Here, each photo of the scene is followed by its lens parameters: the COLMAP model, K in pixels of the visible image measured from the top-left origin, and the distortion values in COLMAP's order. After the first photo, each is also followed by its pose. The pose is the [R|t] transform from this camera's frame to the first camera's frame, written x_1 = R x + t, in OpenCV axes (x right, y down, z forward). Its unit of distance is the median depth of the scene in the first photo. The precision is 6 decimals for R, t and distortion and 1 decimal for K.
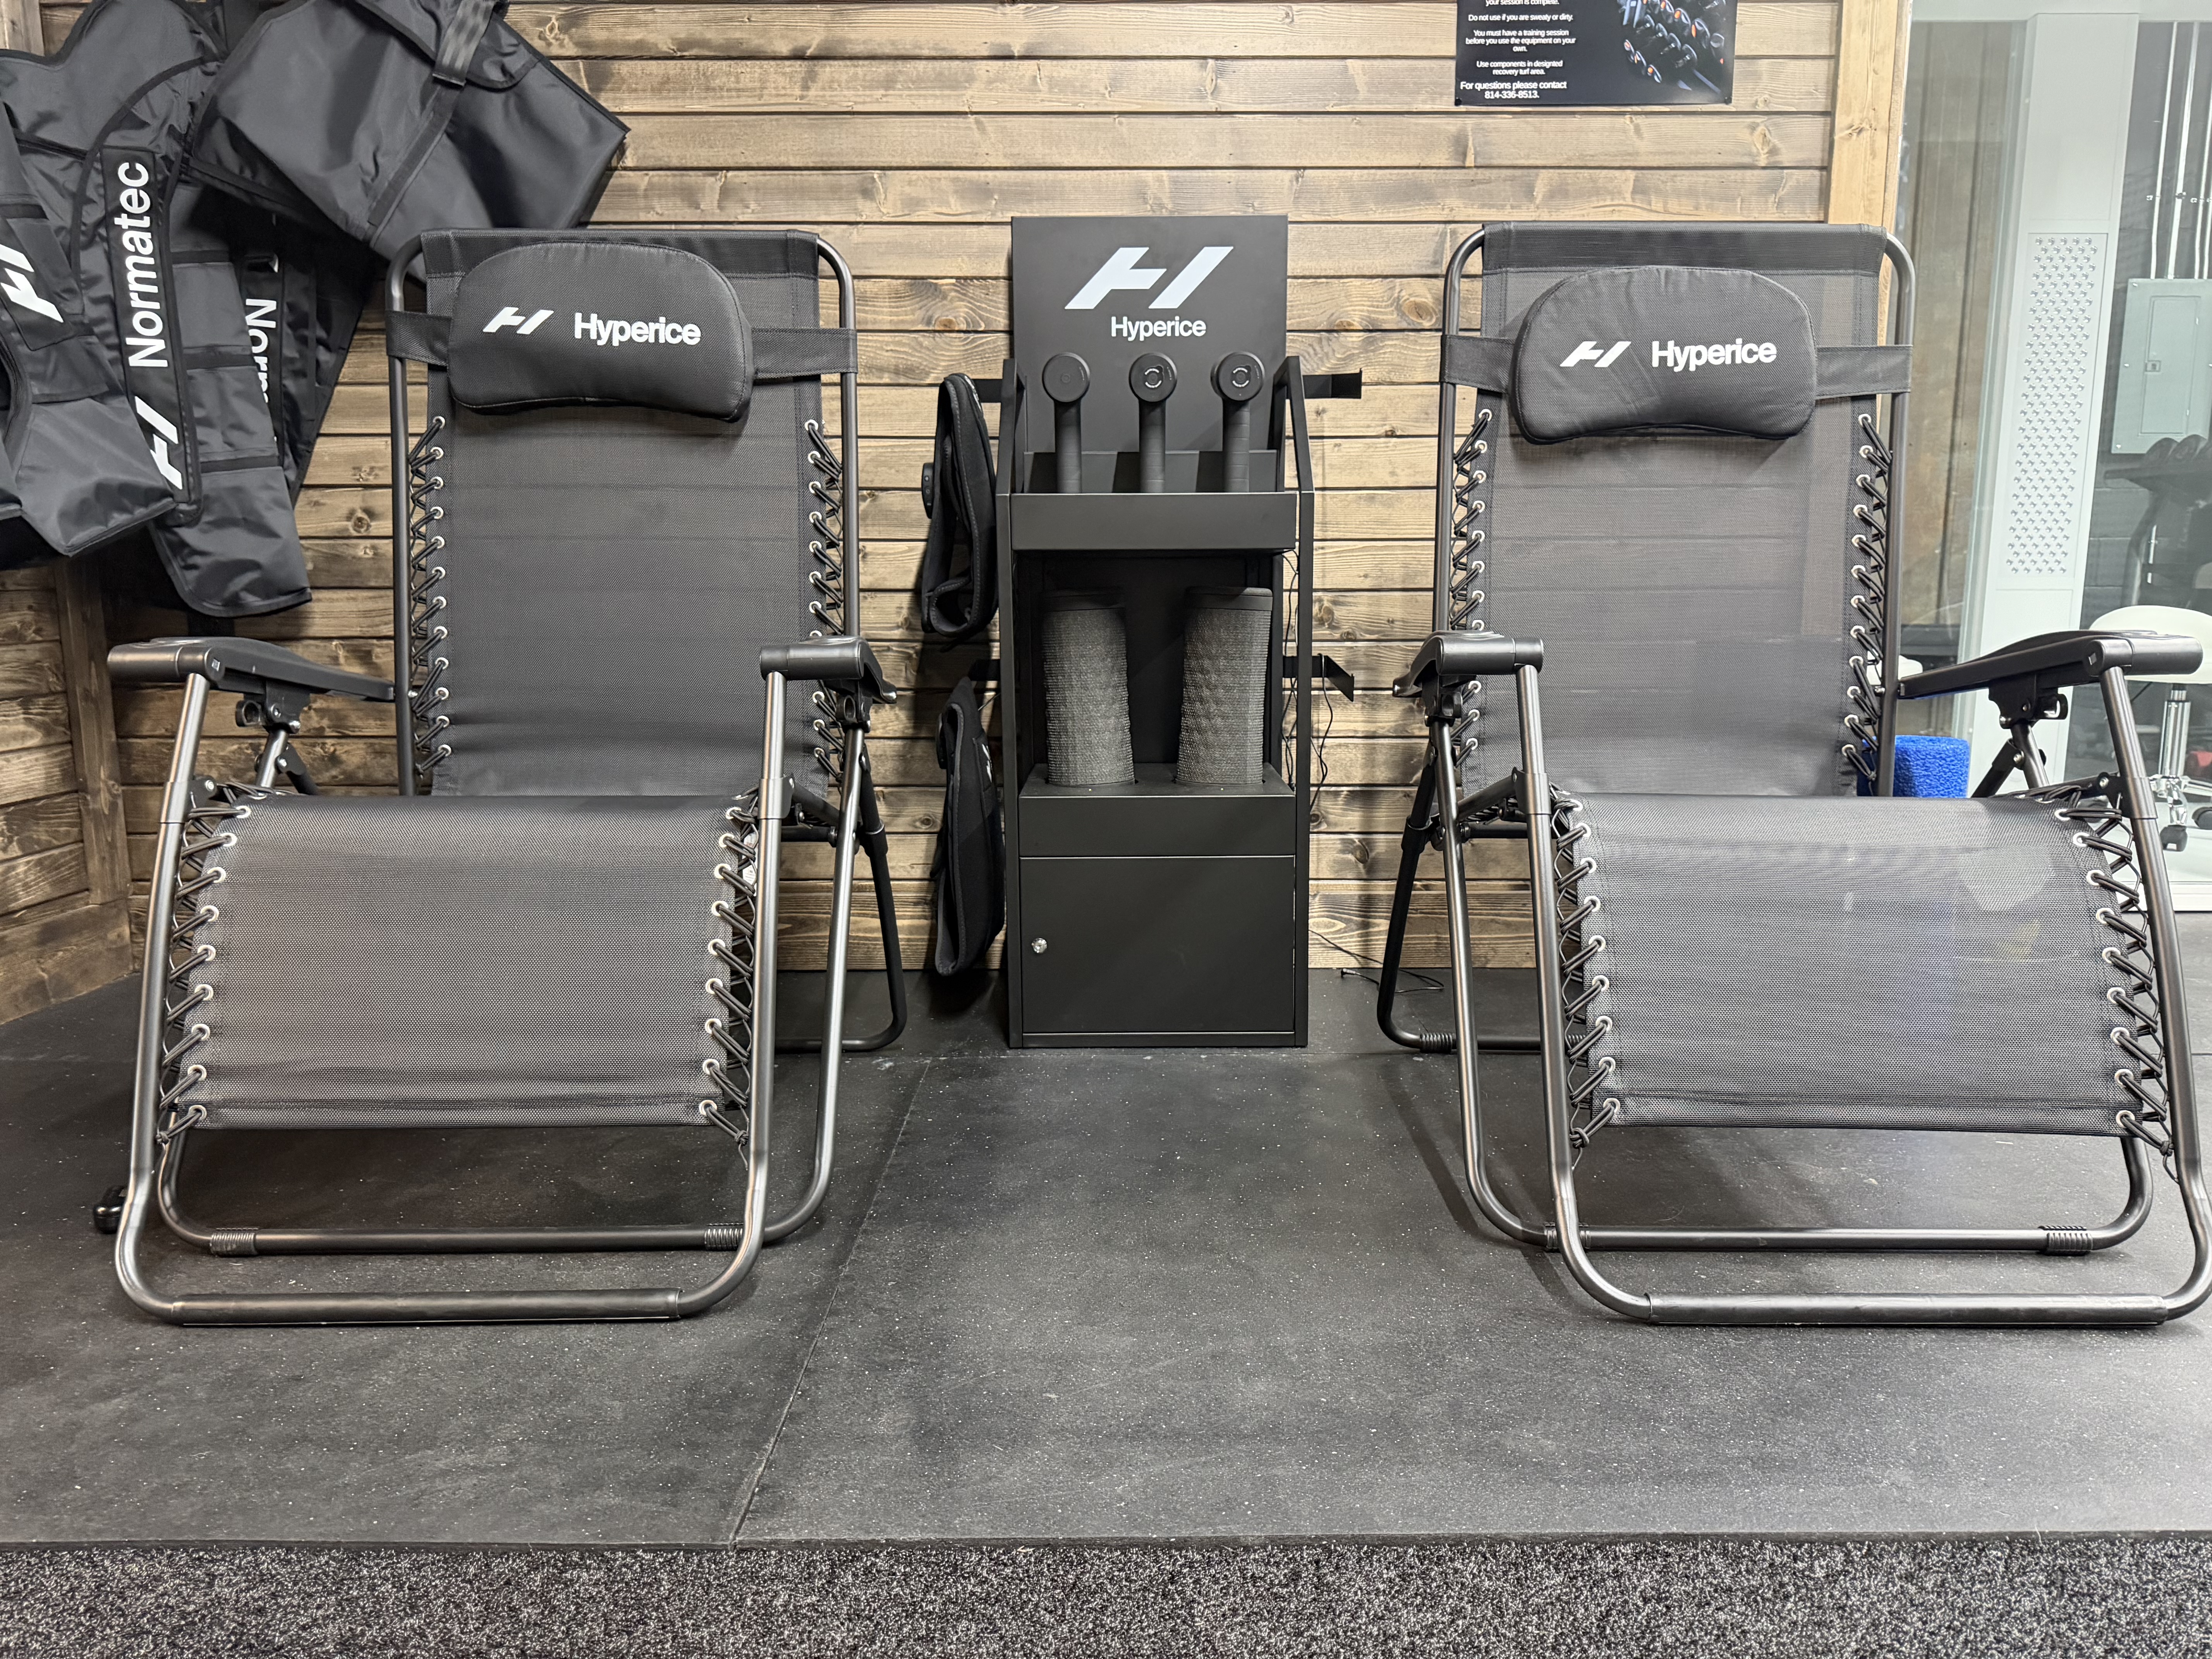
lens RADIAL K [[1616.7, 0, 1114.2], [0, 1616.7, 836.0], [0, 0, 1]] dist [-0.000853, 0.005285]
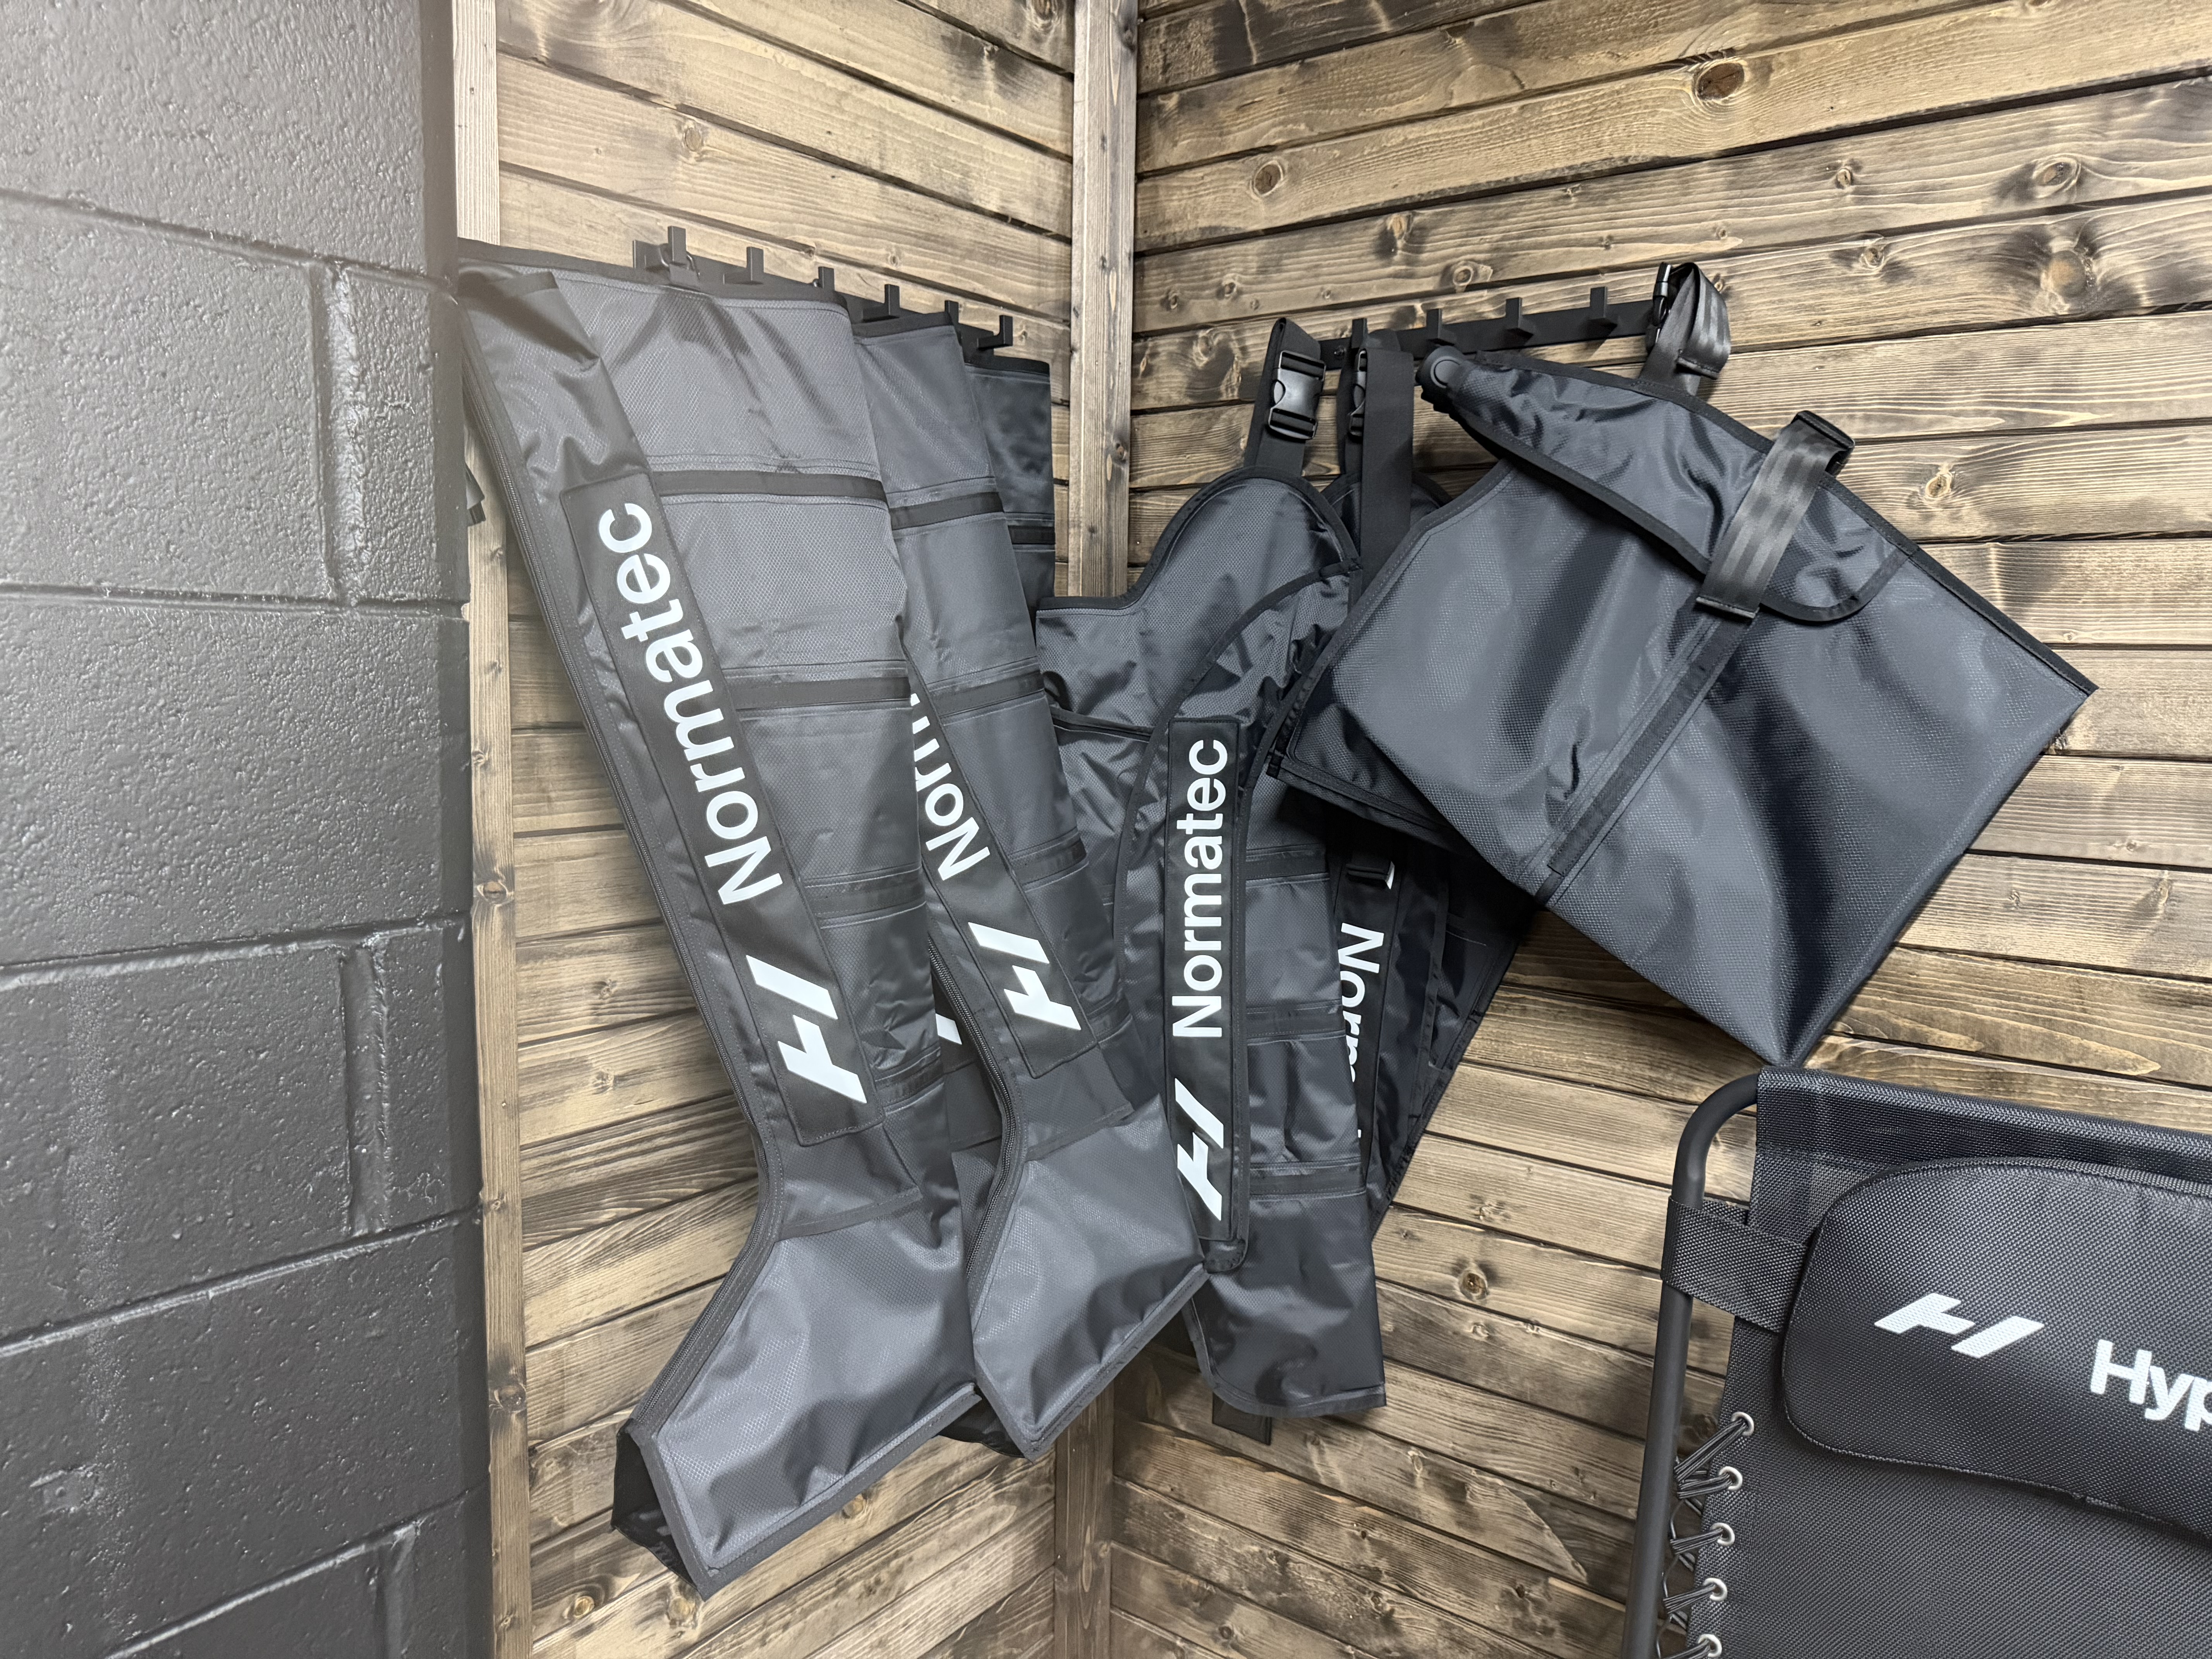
lens RADIAL K [[1567.8, 0, 1106.0], [0, 1567.8, 829.5], [0, 0, 1]] dist [0.089387, -0.118111]
pose [[0.805803, 0.085449, -0.585987, -0.258827], [-0.112642, 0.993585, -0.010011, -0.362074], [0.581372, 0.074074, 0.810259, 0.453433]]
